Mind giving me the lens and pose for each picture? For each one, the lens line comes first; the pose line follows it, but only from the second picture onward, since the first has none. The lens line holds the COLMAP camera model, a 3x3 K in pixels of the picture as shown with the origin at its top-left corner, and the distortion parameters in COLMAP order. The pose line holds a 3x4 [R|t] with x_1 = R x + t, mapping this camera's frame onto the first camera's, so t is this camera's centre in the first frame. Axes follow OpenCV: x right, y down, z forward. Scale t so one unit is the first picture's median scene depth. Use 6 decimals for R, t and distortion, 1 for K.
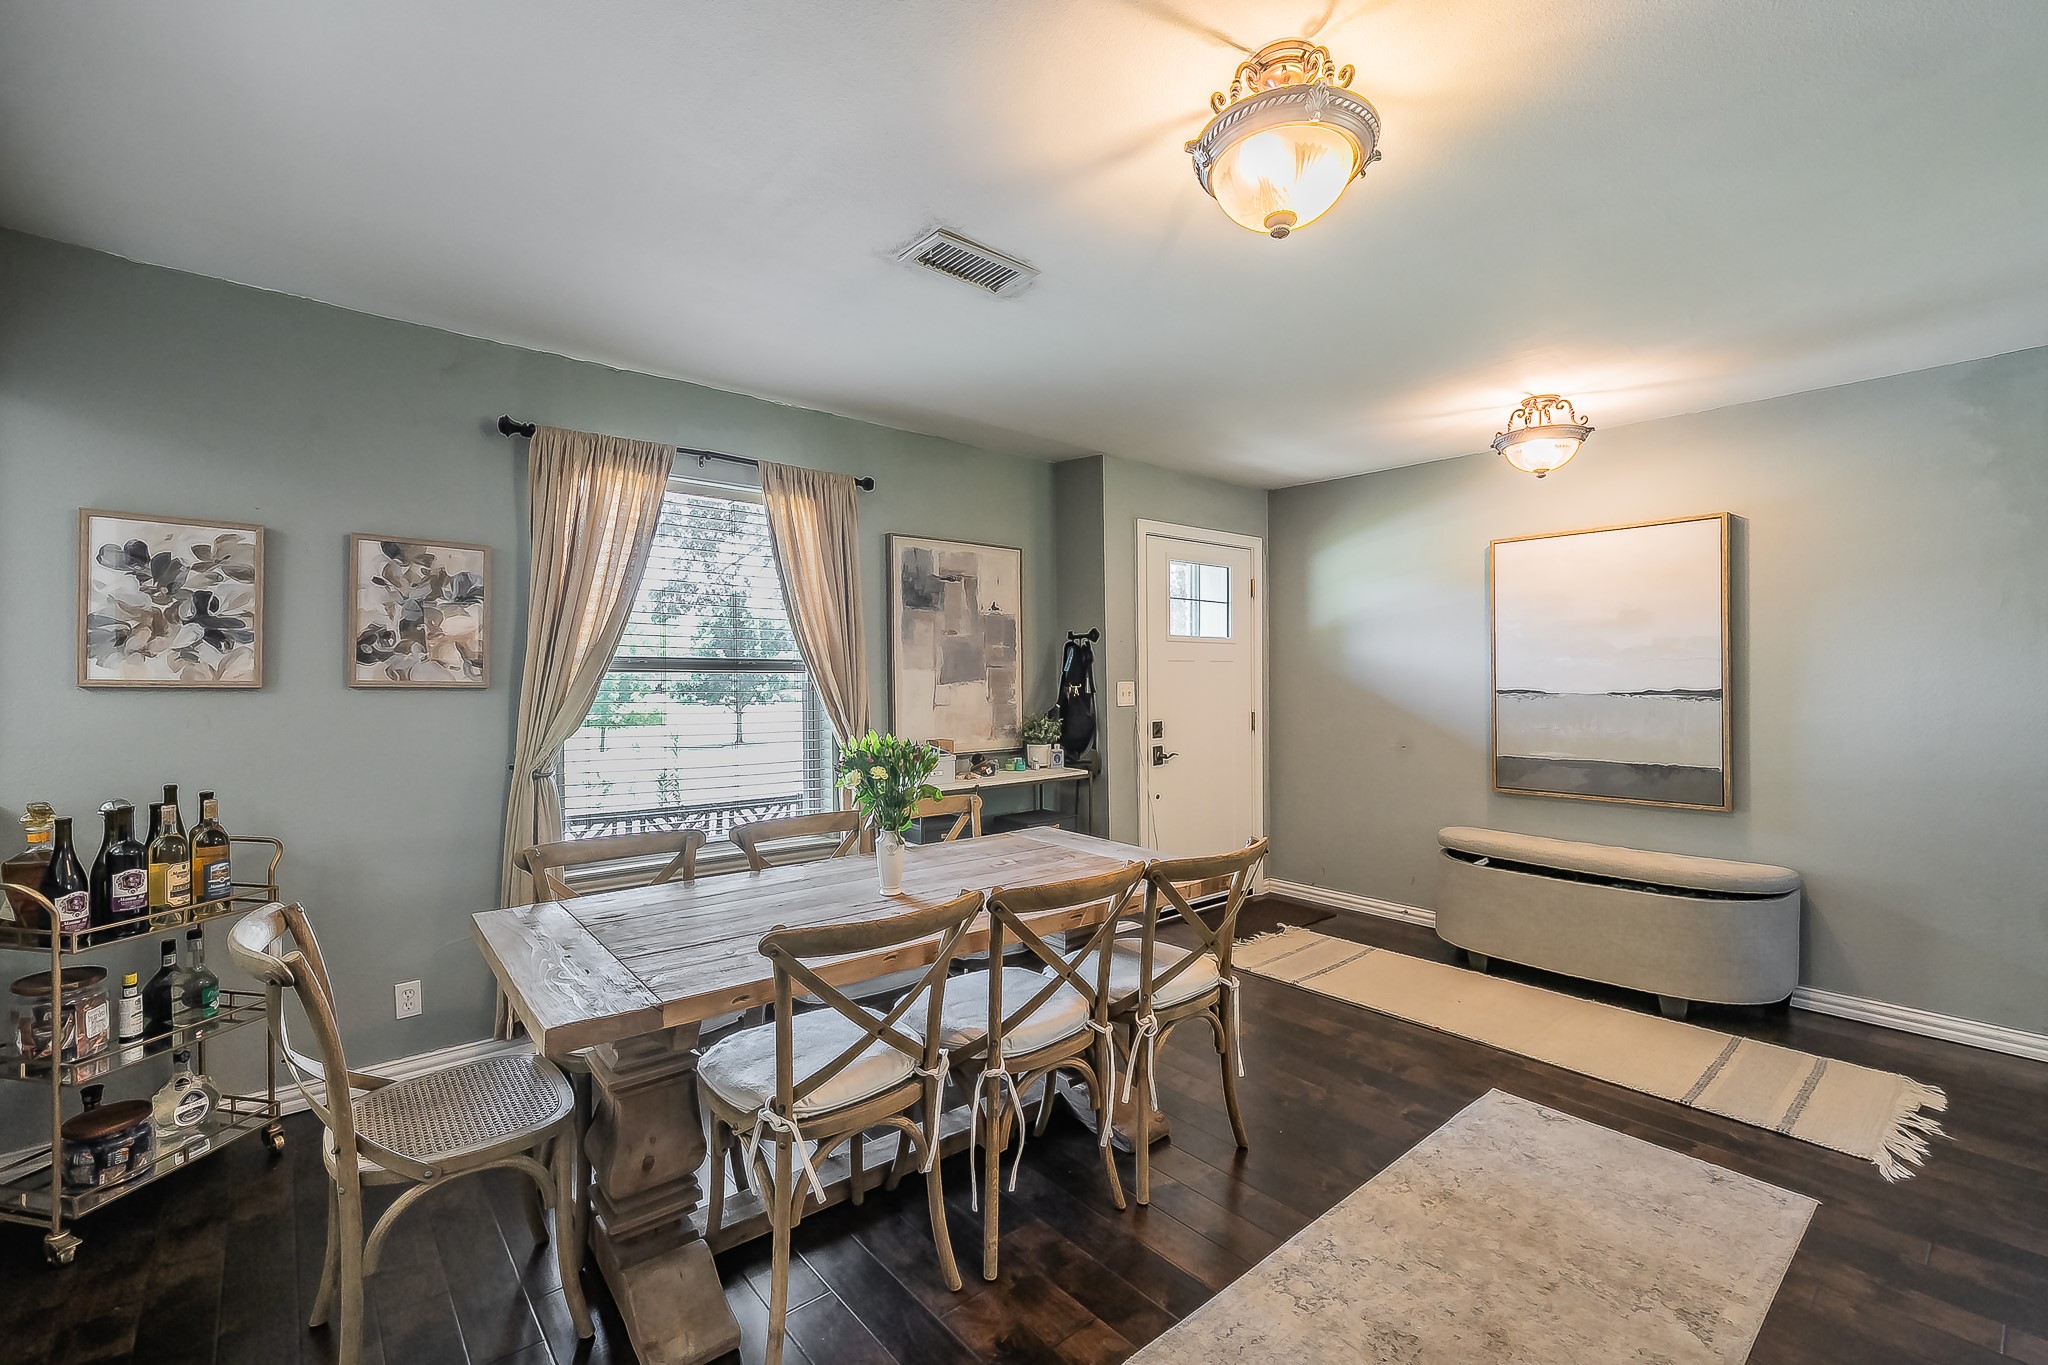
lens RADIAL K [[880.8, 0, 1026.5], [0, 880.8, 678.5], [0, 0, 1]] dist [0.000283, -0.000006]
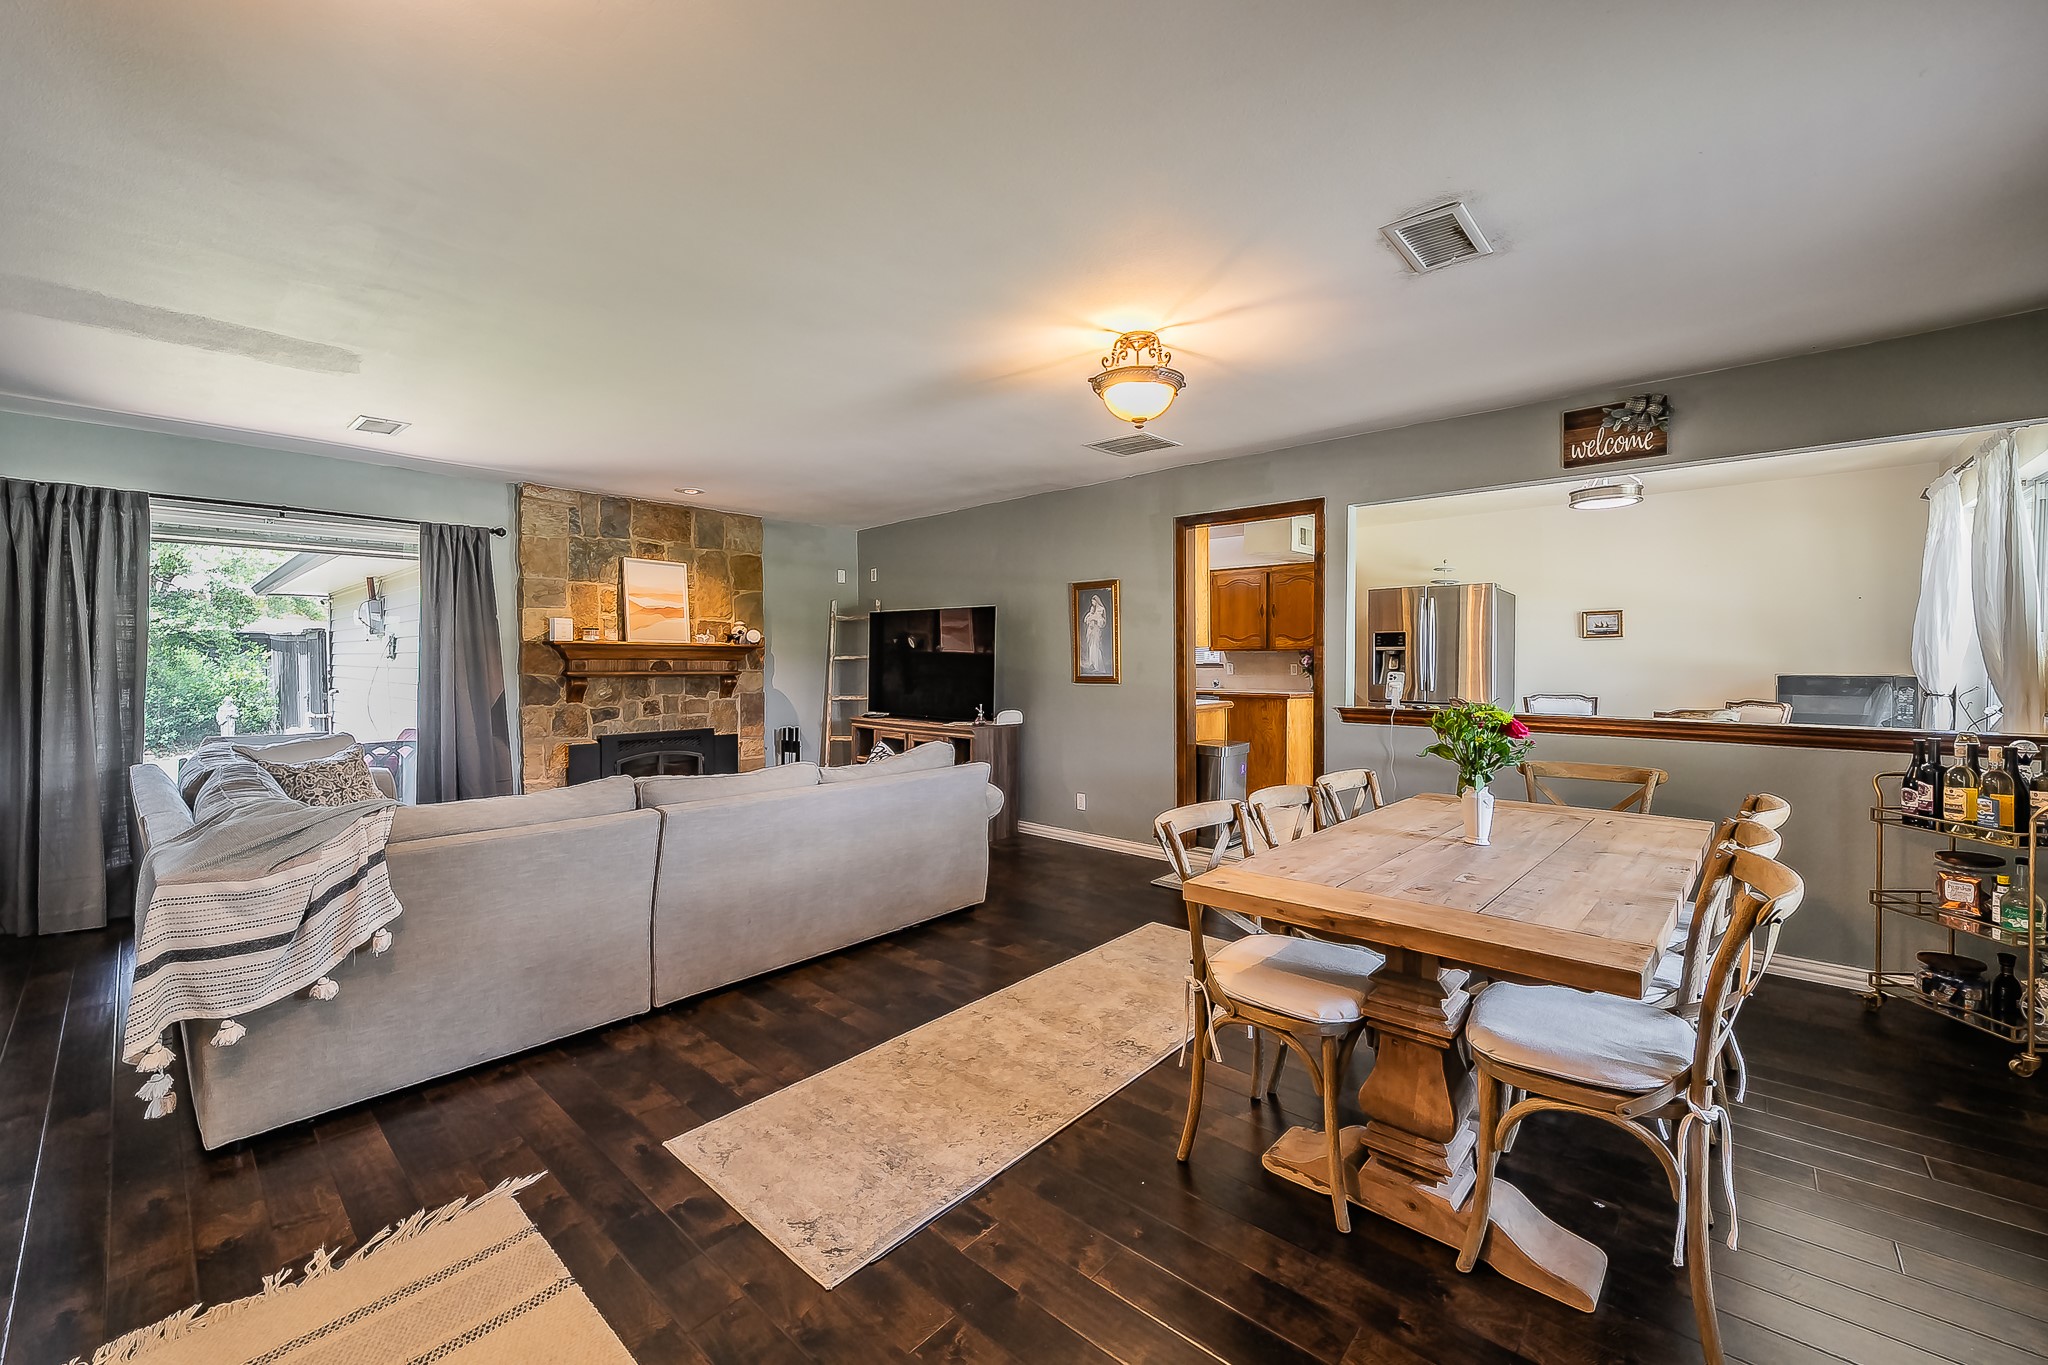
lens RADIAL K [[792.5, 0, 1023.8], [0, 792.5, 661.5], [0, 0, 1]] dist [-0.001272, -0.000329]
pose [[-0.989298, 0.008089, -0.145684, 0.556497], [0.008025, 0.999967, 0.001025, -0.004471], [0.145688, -0.000155, -0.989331, 1.917294]]
